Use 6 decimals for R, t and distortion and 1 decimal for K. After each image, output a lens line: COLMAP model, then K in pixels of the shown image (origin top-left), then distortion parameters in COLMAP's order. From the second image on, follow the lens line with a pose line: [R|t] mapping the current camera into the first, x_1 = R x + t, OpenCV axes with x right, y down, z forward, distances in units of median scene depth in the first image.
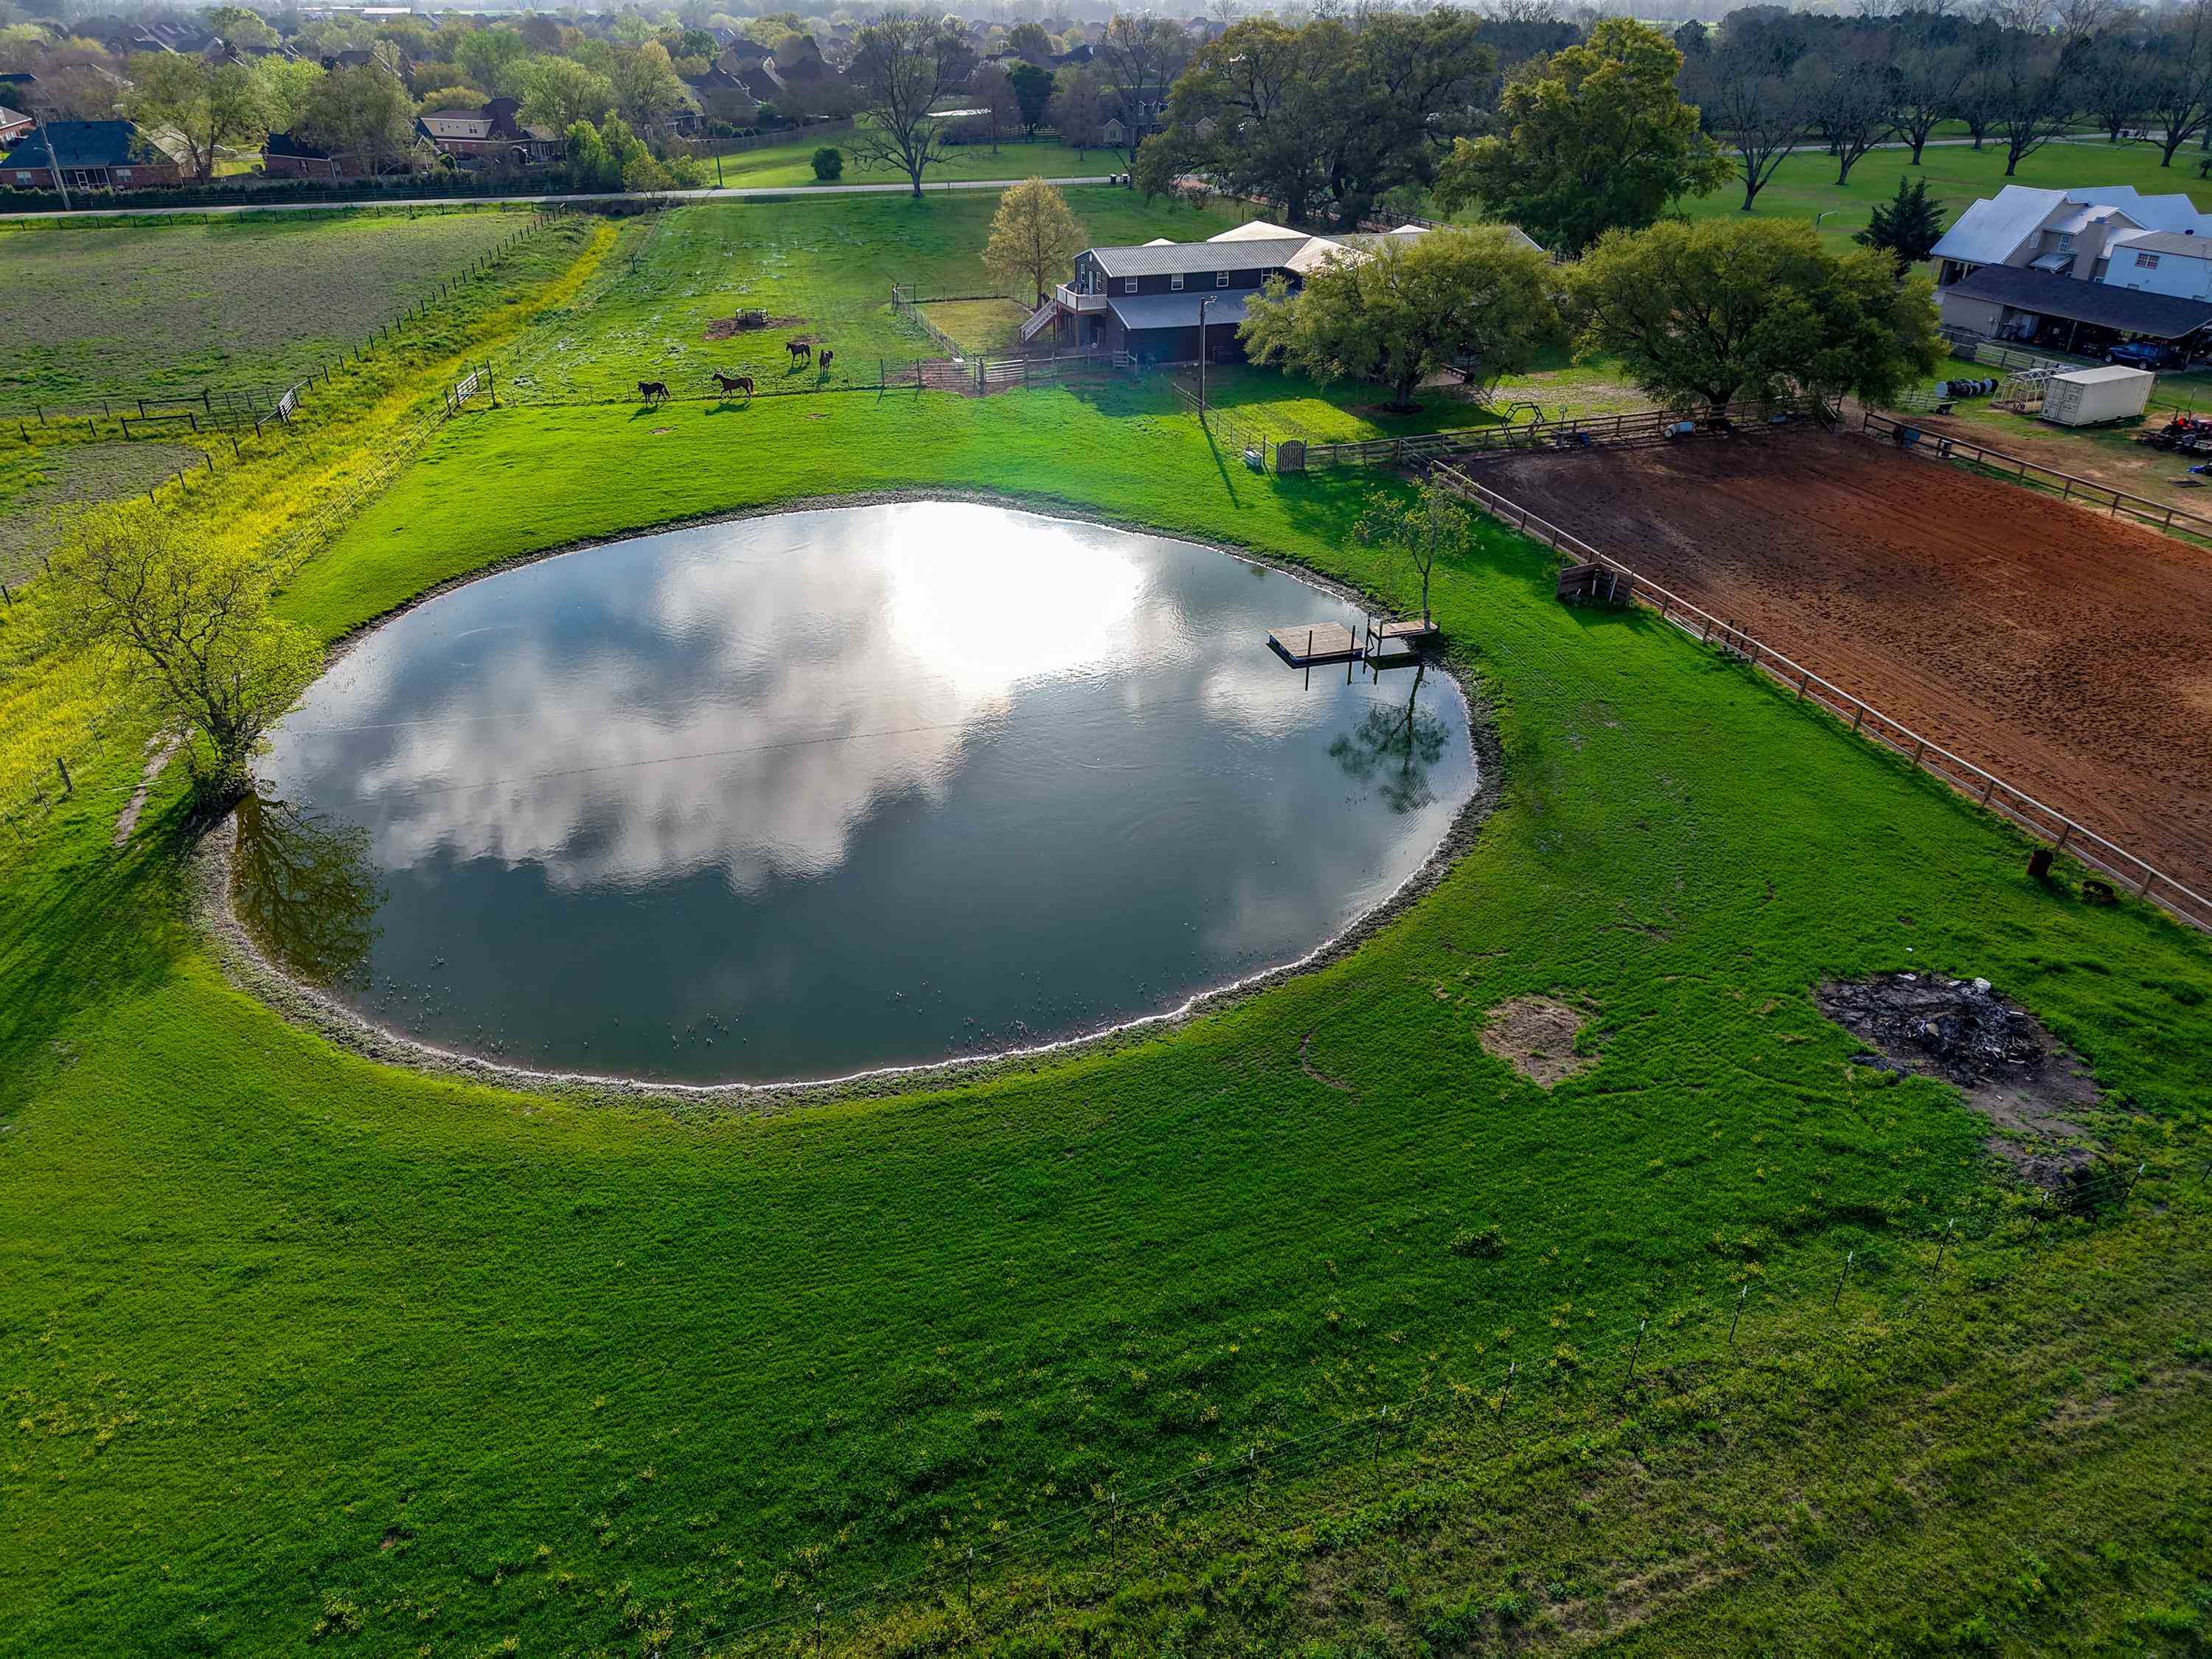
lens RADIAL K [[1472.3, 0, 1106.0], [0, 1472.3, 829.5], [0, 0, 1]] dist [0.061737, -0.067003]
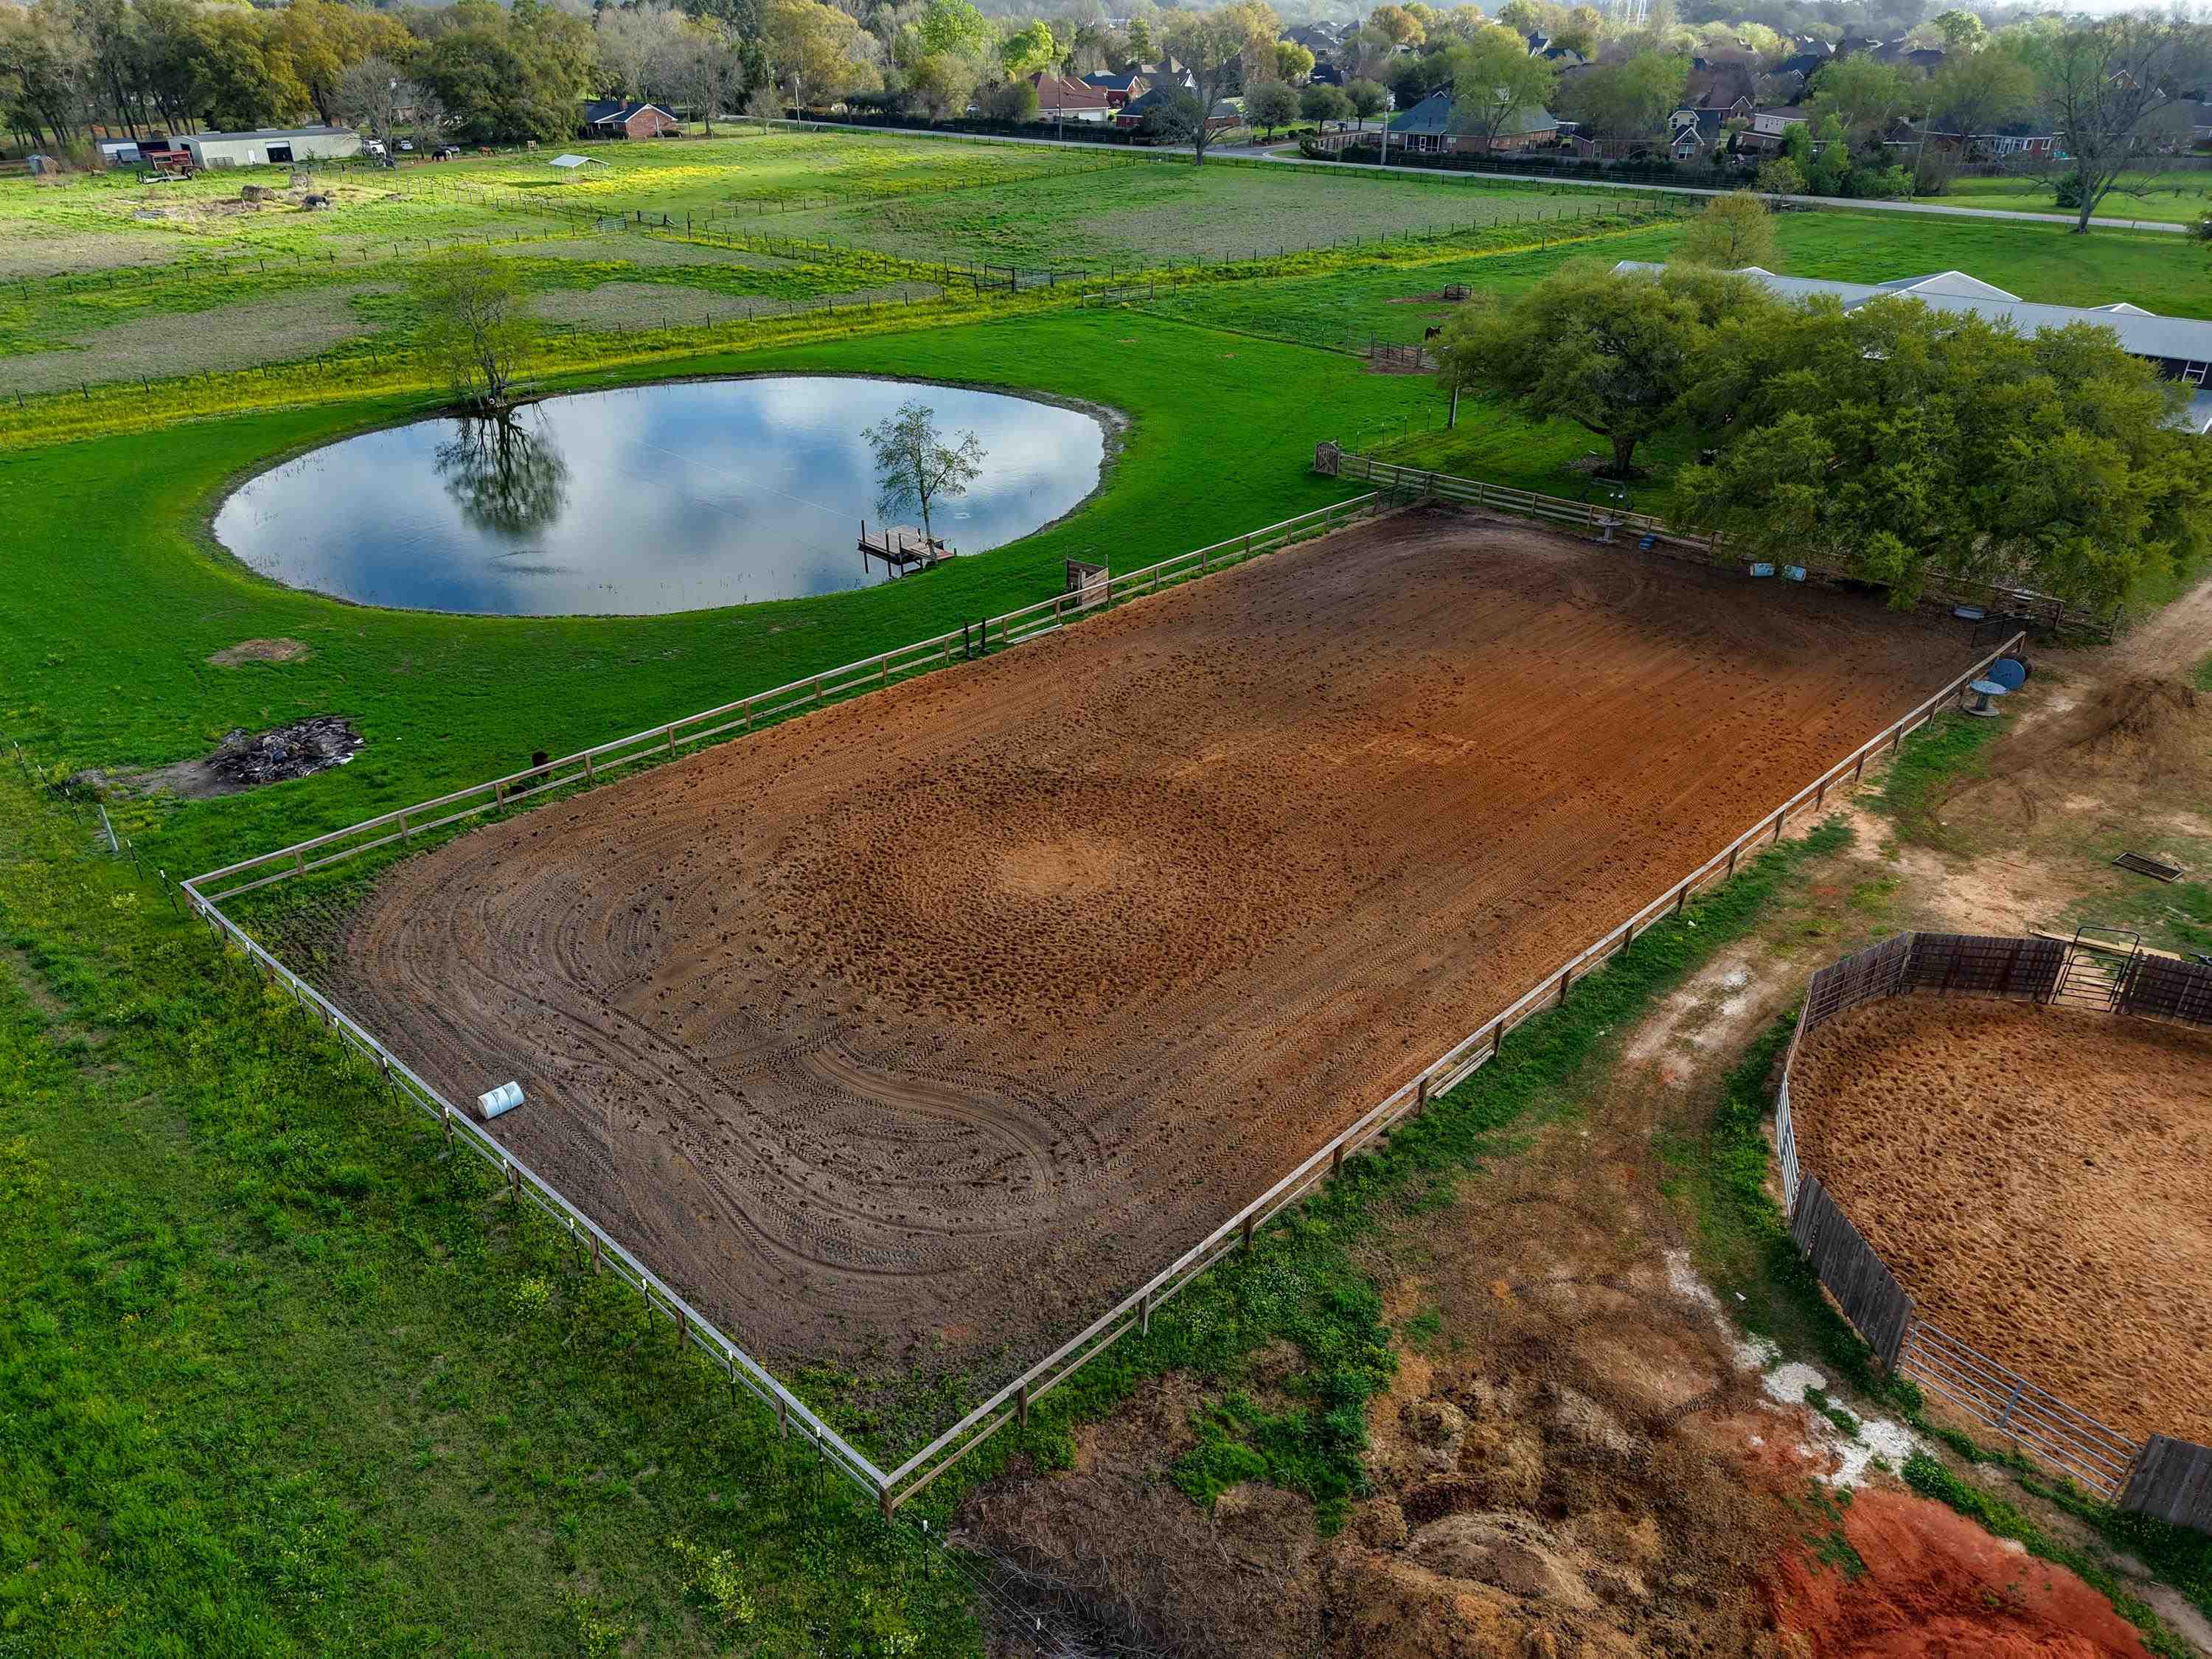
lens RADIAL K [[1472.3, 0, 1106.0], [0, 1472.3, 829.5], [0, 0, 1]] dist [0.061737, -0.067003]
pose [[0.476019, 0.426492, -0.769097, 1.042031], [-0.428906, 0.876064, 0.220345, -0.219521], [0.767754, 0.224982, 0.599948, 0.414605]]
